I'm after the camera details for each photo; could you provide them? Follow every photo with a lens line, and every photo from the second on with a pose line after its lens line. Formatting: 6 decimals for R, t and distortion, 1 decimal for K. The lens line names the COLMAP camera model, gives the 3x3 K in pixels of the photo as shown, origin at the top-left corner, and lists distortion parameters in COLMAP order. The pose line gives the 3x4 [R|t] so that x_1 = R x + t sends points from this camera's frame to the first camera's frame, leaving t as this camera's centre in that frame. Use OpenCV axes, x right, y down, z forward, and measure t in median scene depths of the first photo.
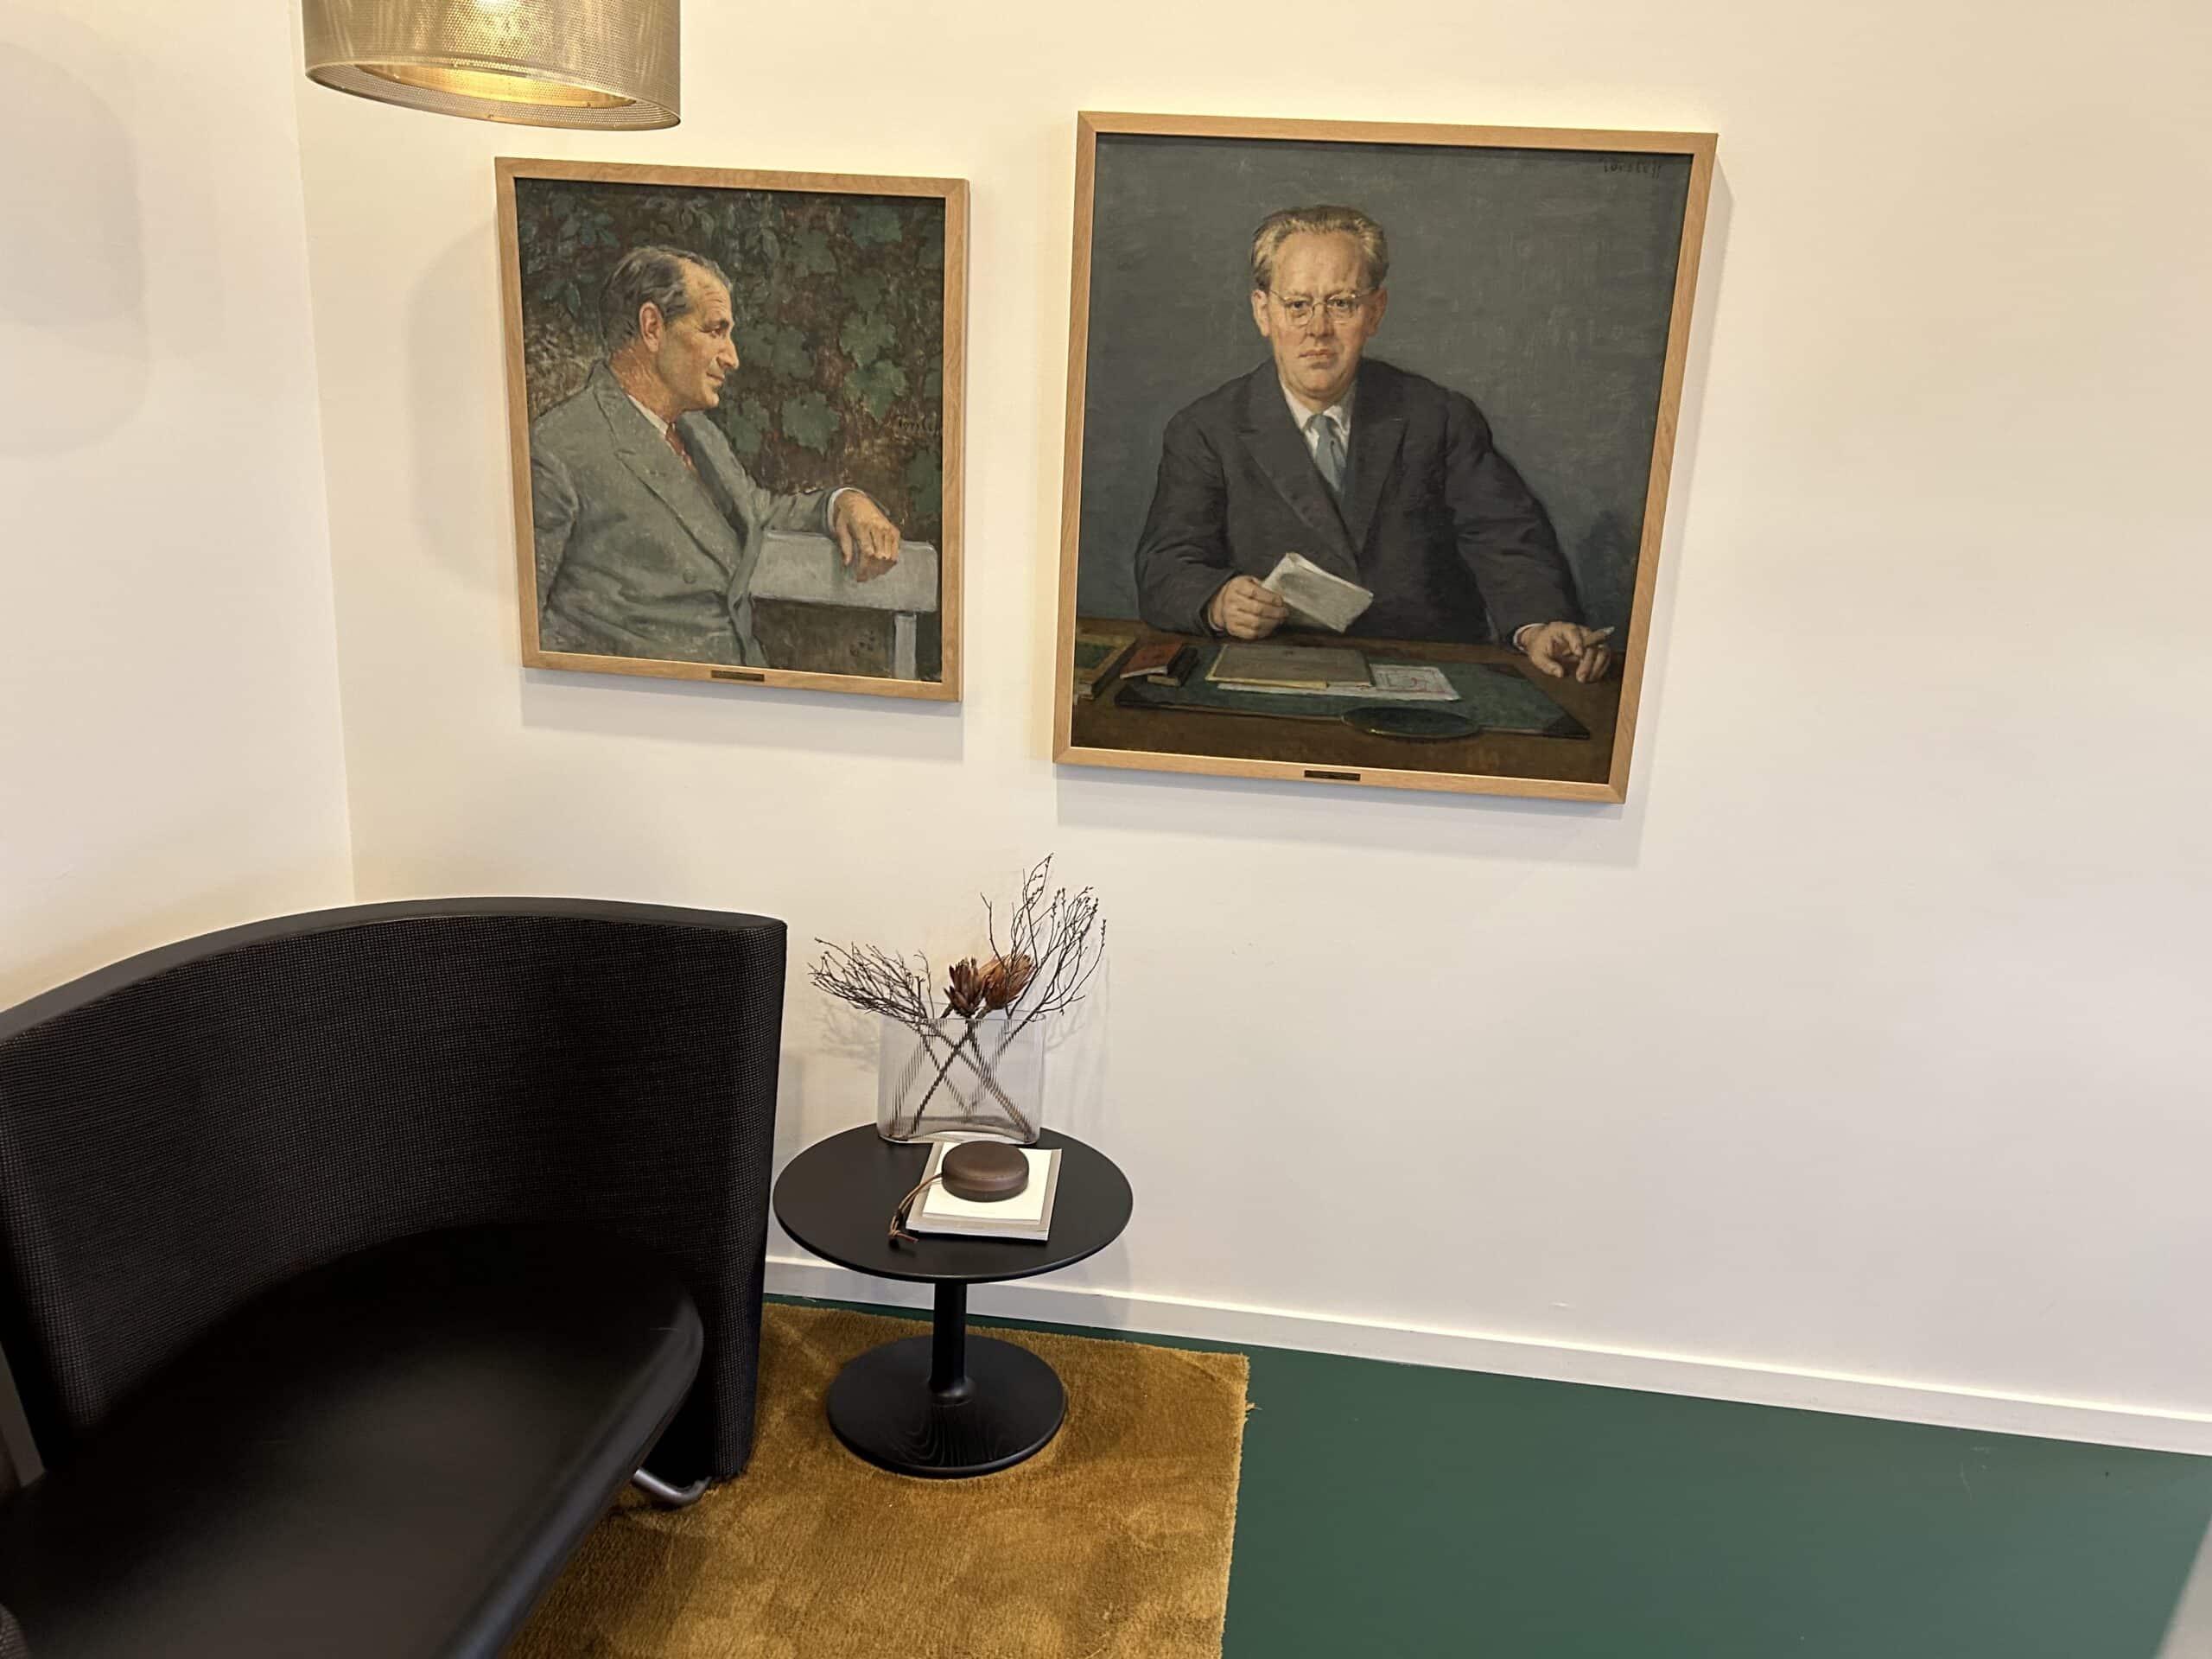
lens RADIAL K [[1667.7, 0, 1094.0], [0, 1667.7, 828.9], [0, 0, 1]] dist [0.042440, -0.044102]
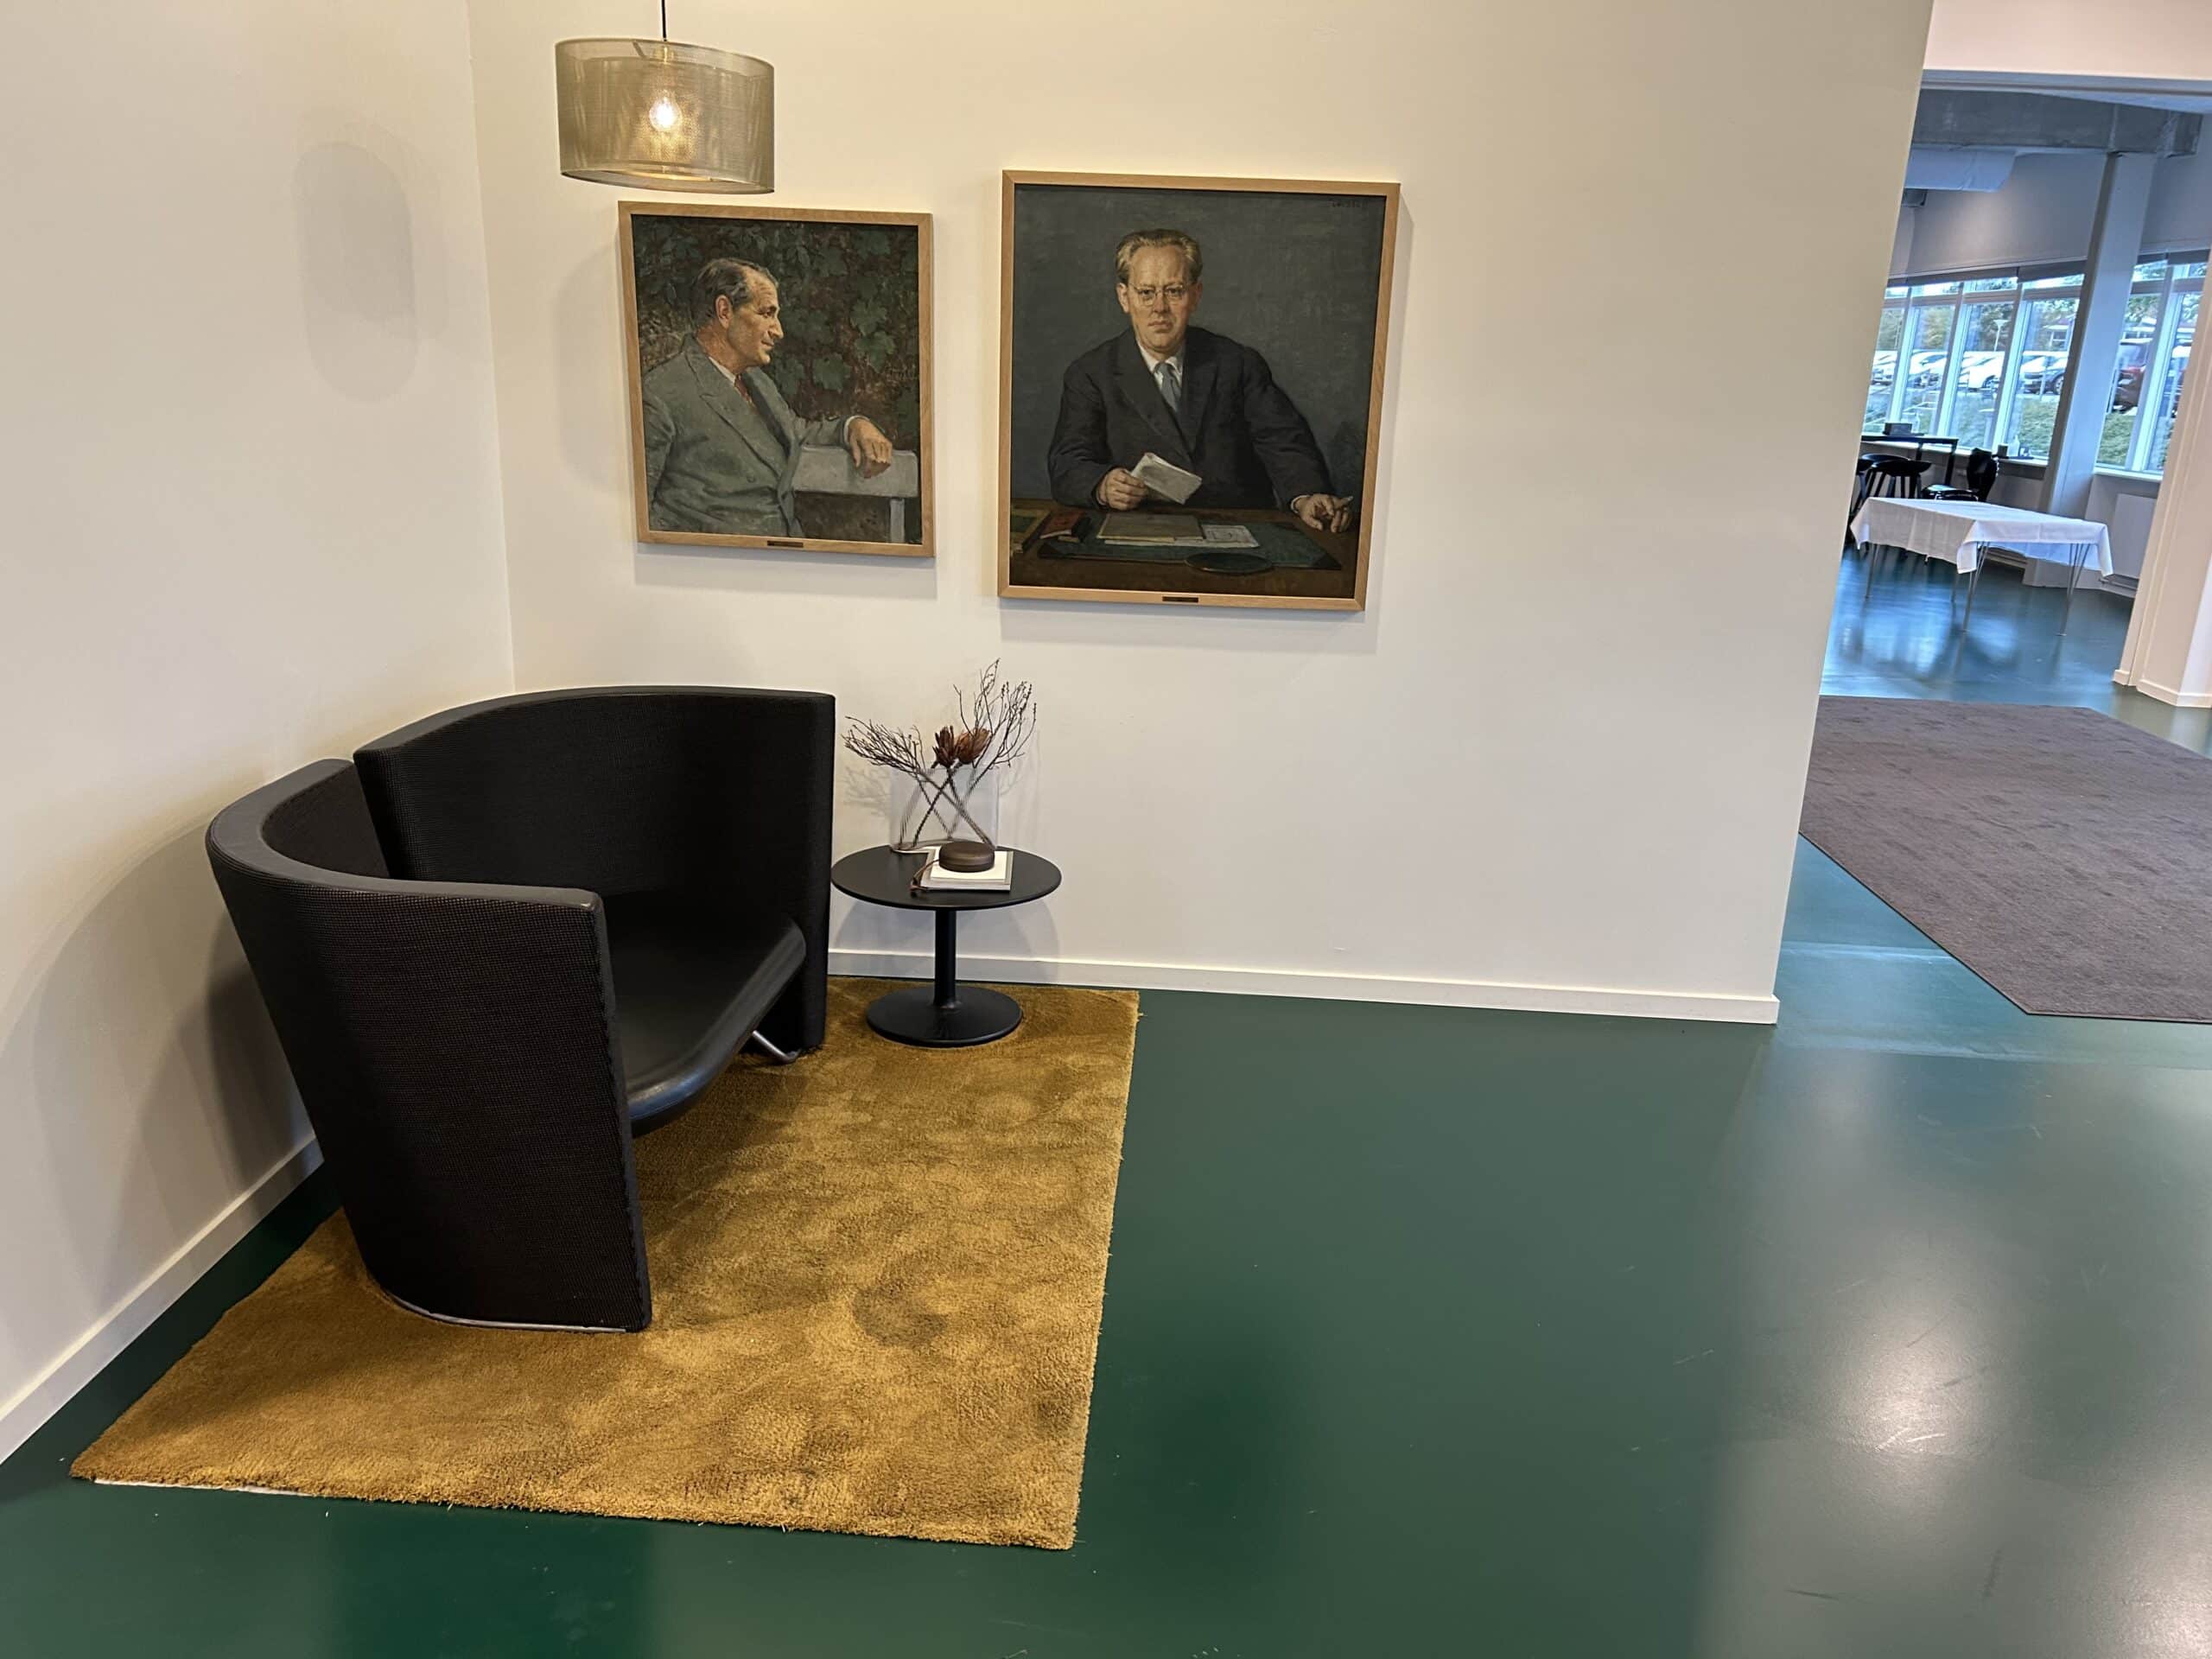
lens RADIAL K [[1667.7, 0, 1115.2], [0, 1667.7, 839.9], [0, 0, 1]] dist [0.042440, -0.044102]
pose [[0.996473, -0.037192, 0.075221, -0.042941], [0.034658, 0.998796, 0.034723, 0.139011], [-0.076422, -0.031994, 0.996562, -0.557896]]
